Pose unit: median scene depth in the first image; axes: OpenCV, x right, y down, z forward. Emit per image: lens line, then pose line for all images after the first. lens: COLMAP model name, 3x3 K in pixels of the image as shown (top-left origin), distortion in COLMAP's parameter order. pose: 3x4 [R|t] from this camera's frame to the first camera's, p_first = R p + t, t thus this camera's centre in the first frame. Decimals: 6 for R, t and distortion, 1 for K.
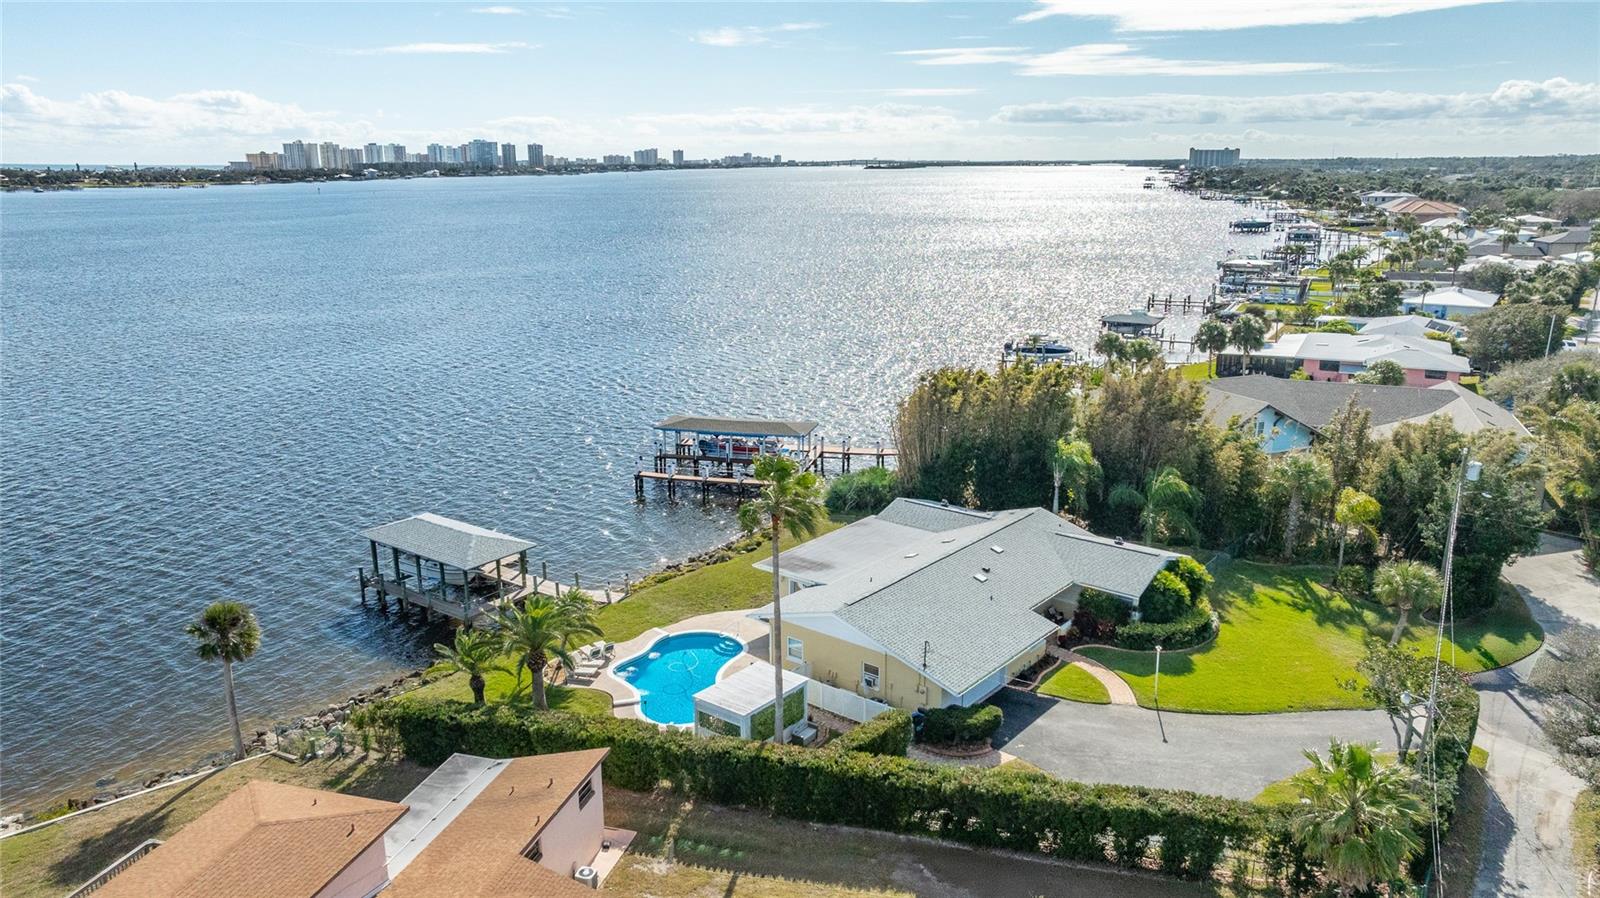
lens RADIAL K [[1146.2, 0, 800.0], [0, 1146.2, 449.0], [0, 0, 1]] dist [-0.024875, 0.048984]
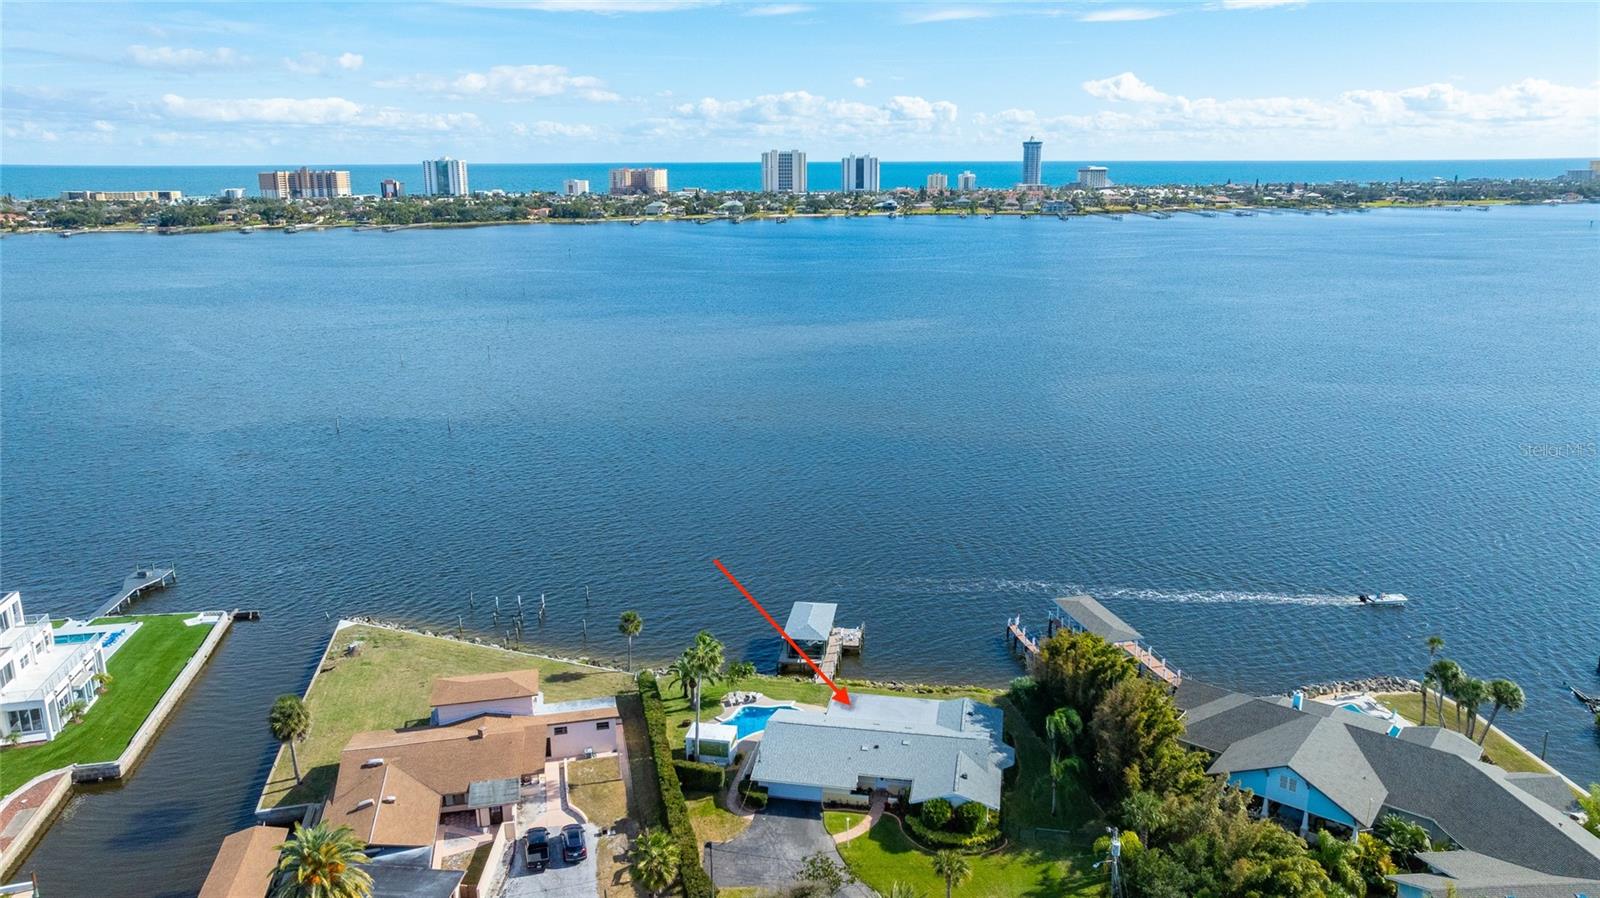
lens RADIAL K [[1146.2, 0, 800.0], [0, 1146.2, 449.0], [0, 0, 1]] dist [-0.024875, 0.048984]
pose [[0.466810, 0.225648, -0.855086, 0.907032], [-0.212627, 0.967175, 0.139150, -0.333640], [0.858416, 0.116858, 0.499465, -0.011102]]
